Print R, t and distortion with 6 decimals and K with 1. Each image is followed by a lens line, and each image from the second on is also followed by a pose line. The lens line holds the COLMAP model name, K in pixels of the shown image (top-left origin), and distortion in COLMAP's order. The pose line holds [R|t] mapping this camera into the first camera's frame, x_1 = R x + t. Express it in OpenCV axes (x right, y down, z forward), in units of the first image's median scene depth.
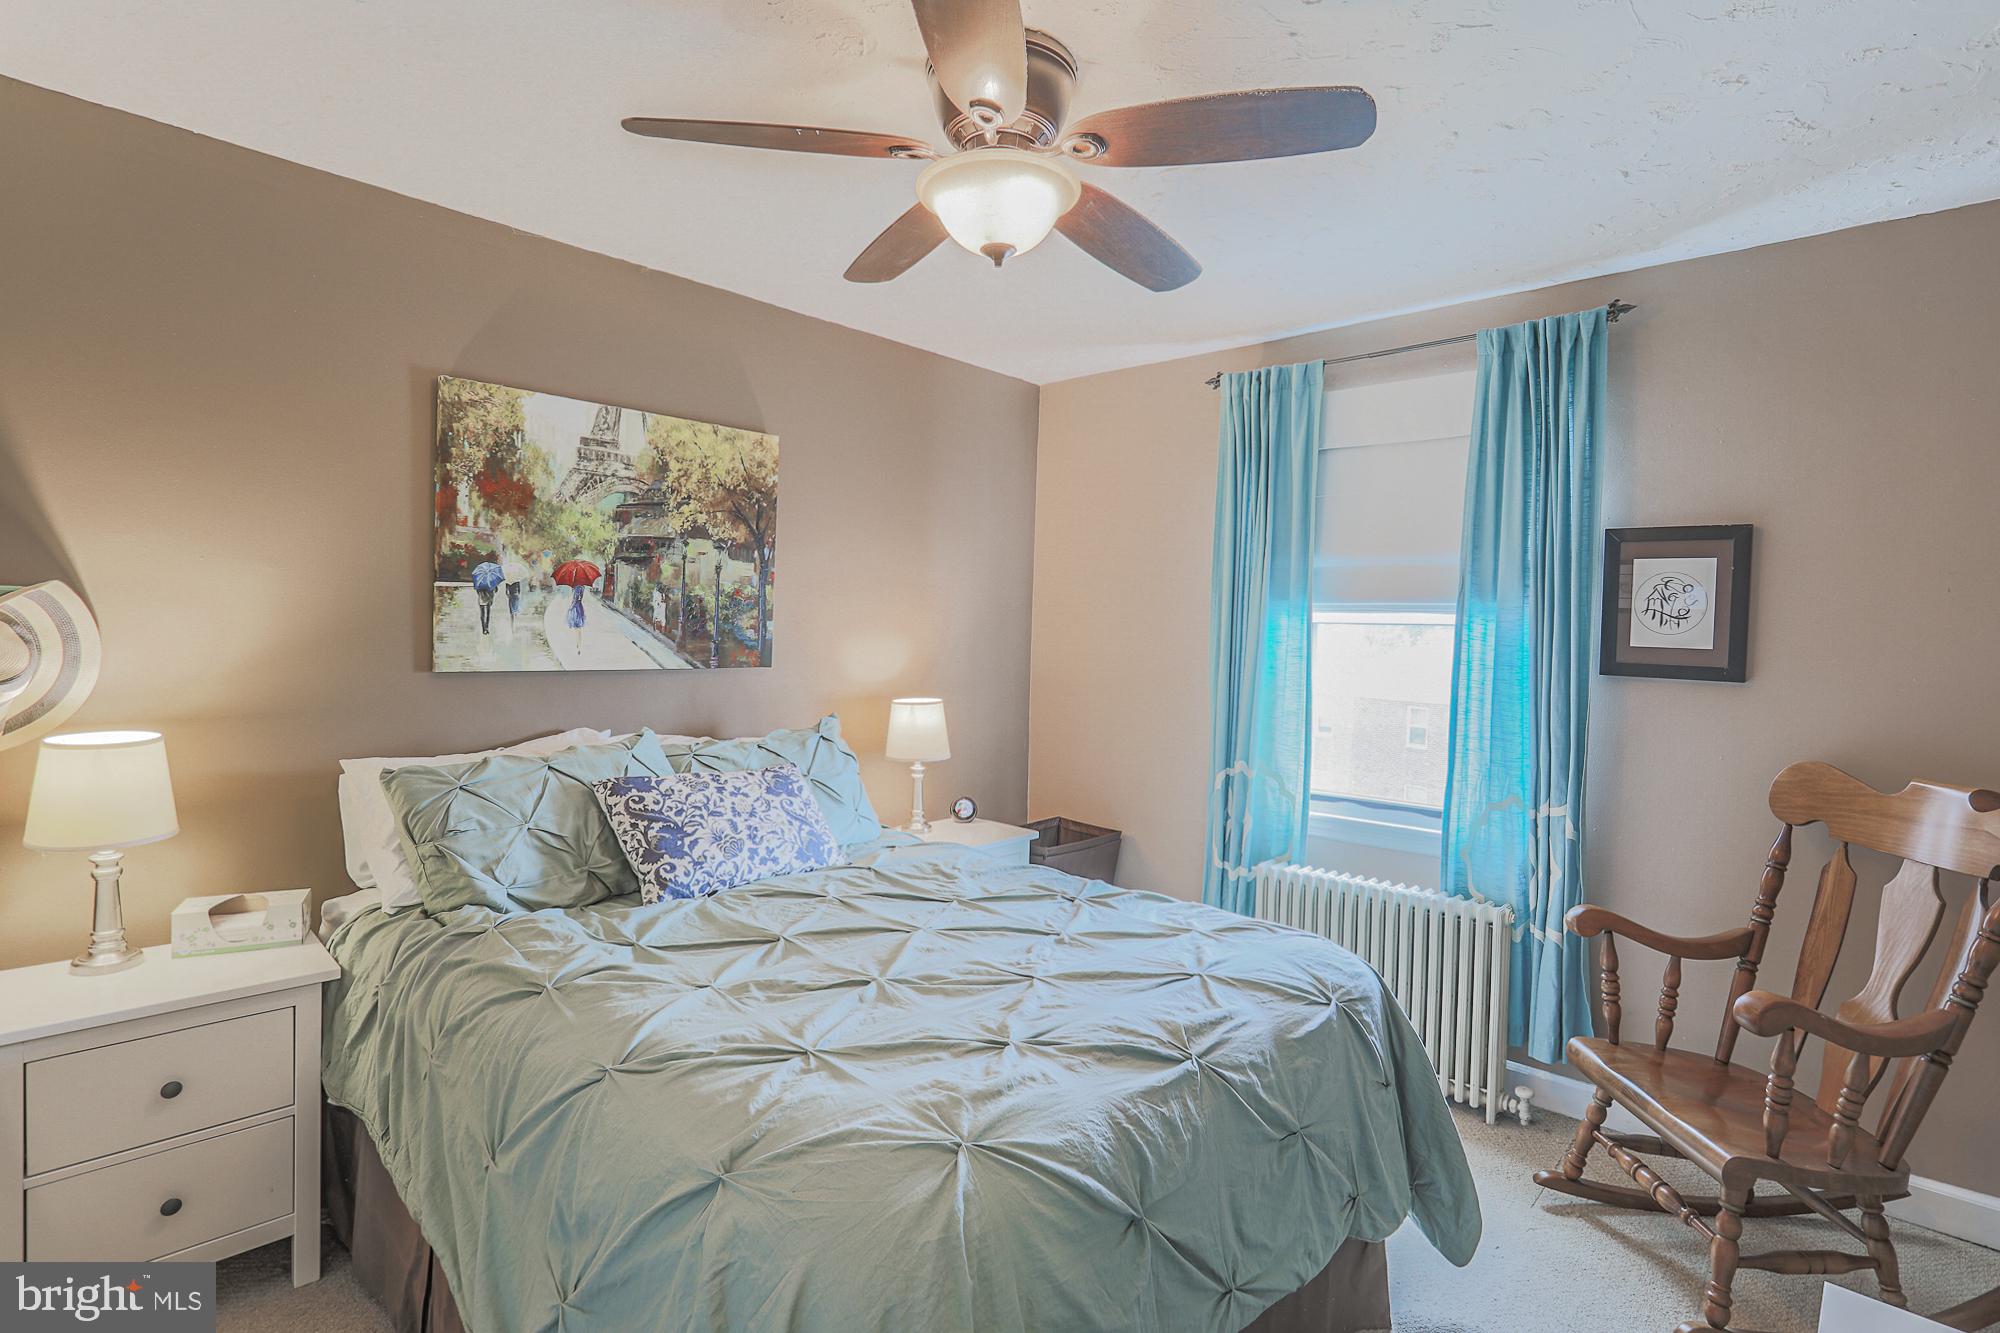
lens RADIAL K [[997.9, 0, 975.5], [0, 997.9, 659.6], [0, 0, 1]] dist [-0.059818, 0.030017]
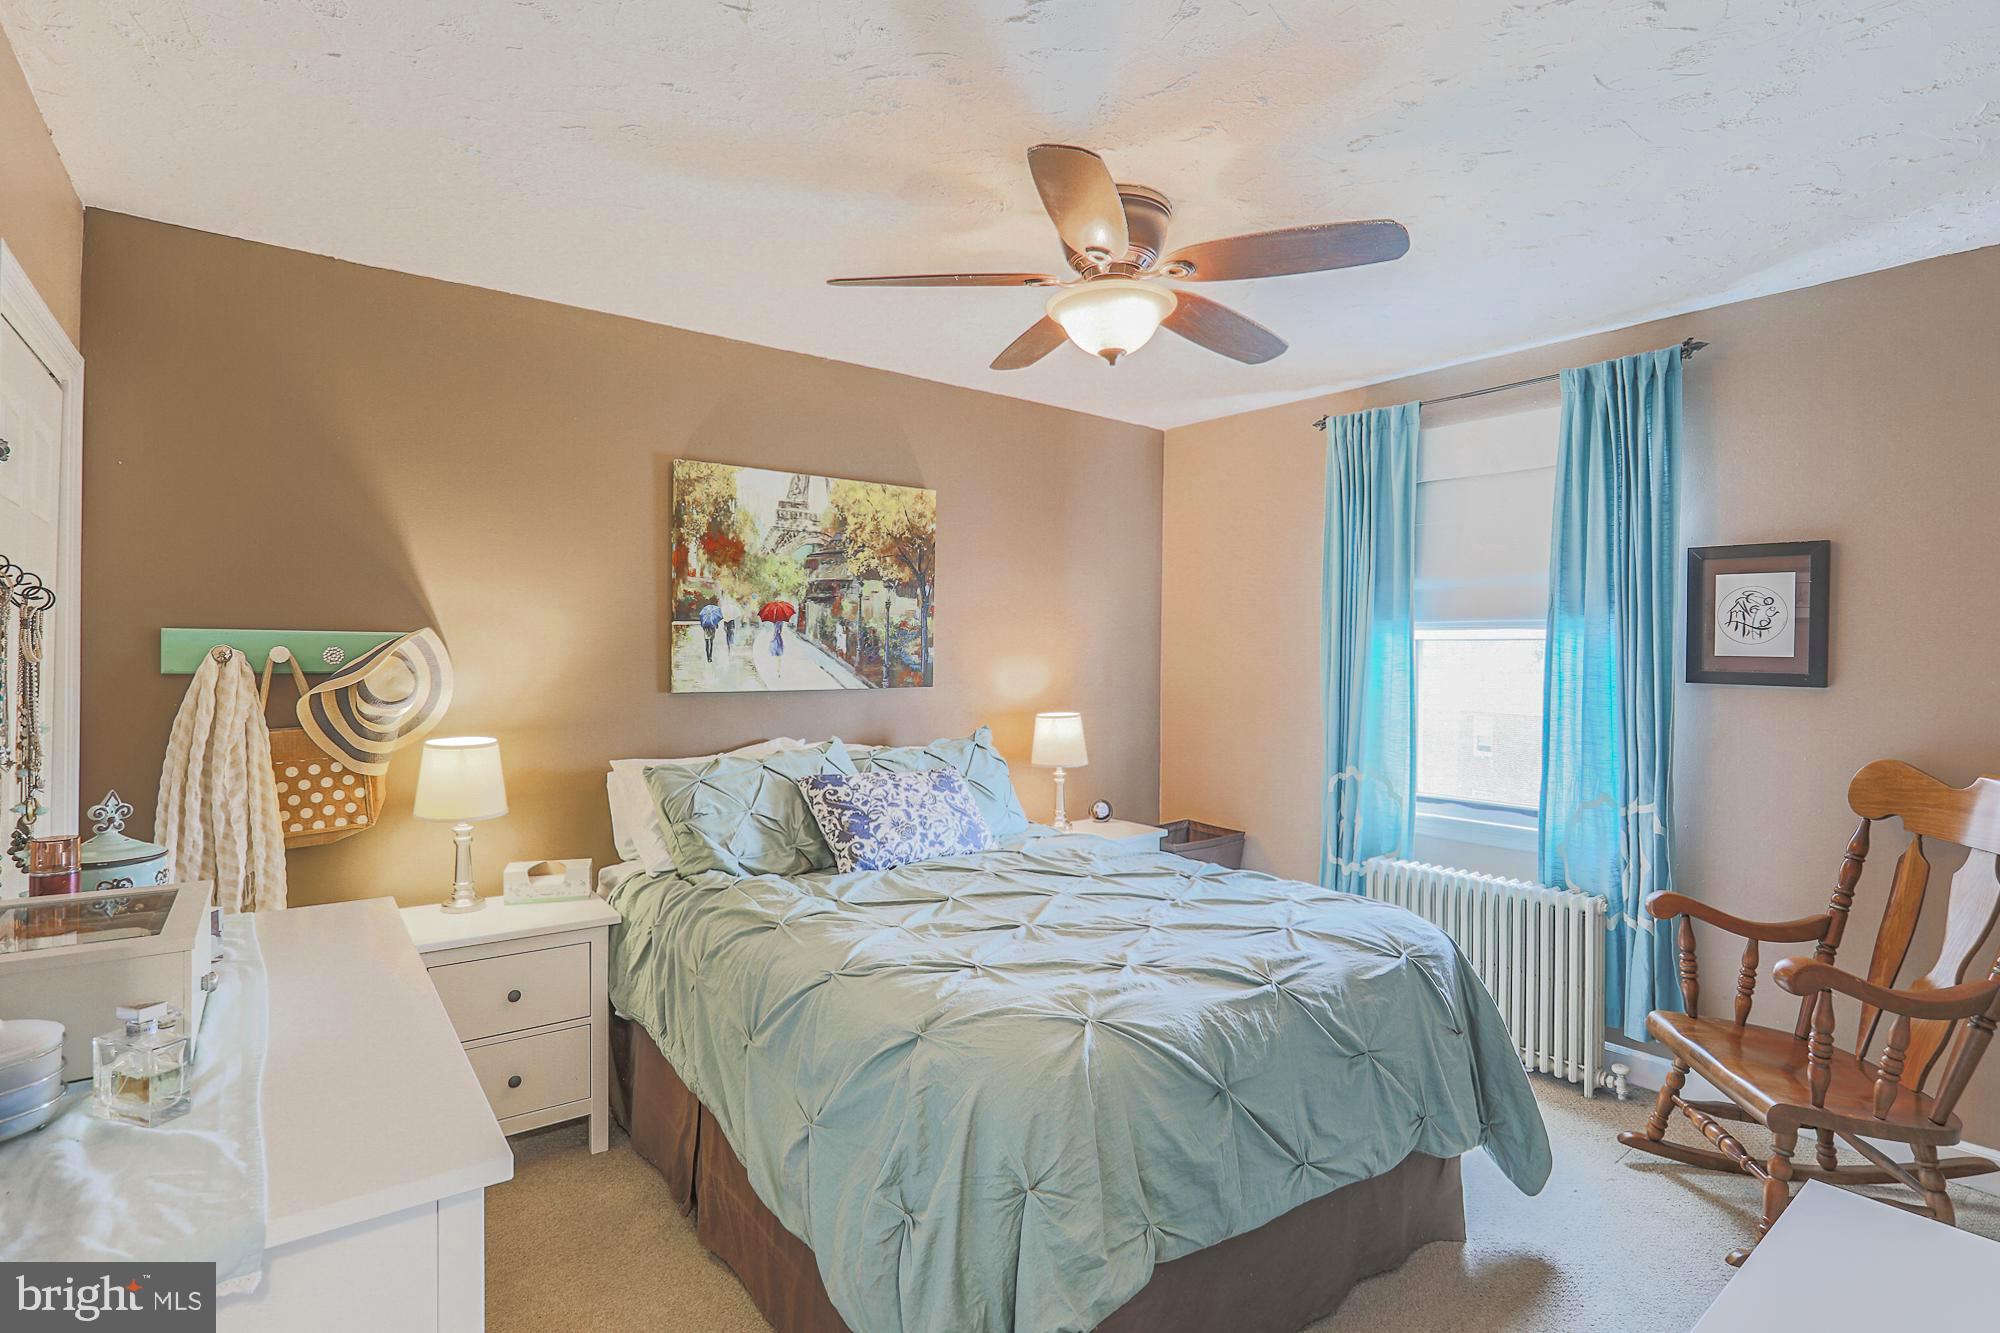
lens RADIAL K [[997.9, 0, 975.5], [0, 997.9, 659.6], [0, 0, 1]] dist [-0.059818, 0.030017]
pose [[0.989545, -0.017046, -0.143213, 0.019285], [0.013695, 0.999610, -0.024354, 0.006754], [0.143572, 0.022139, 0.989392, -0.214422]]
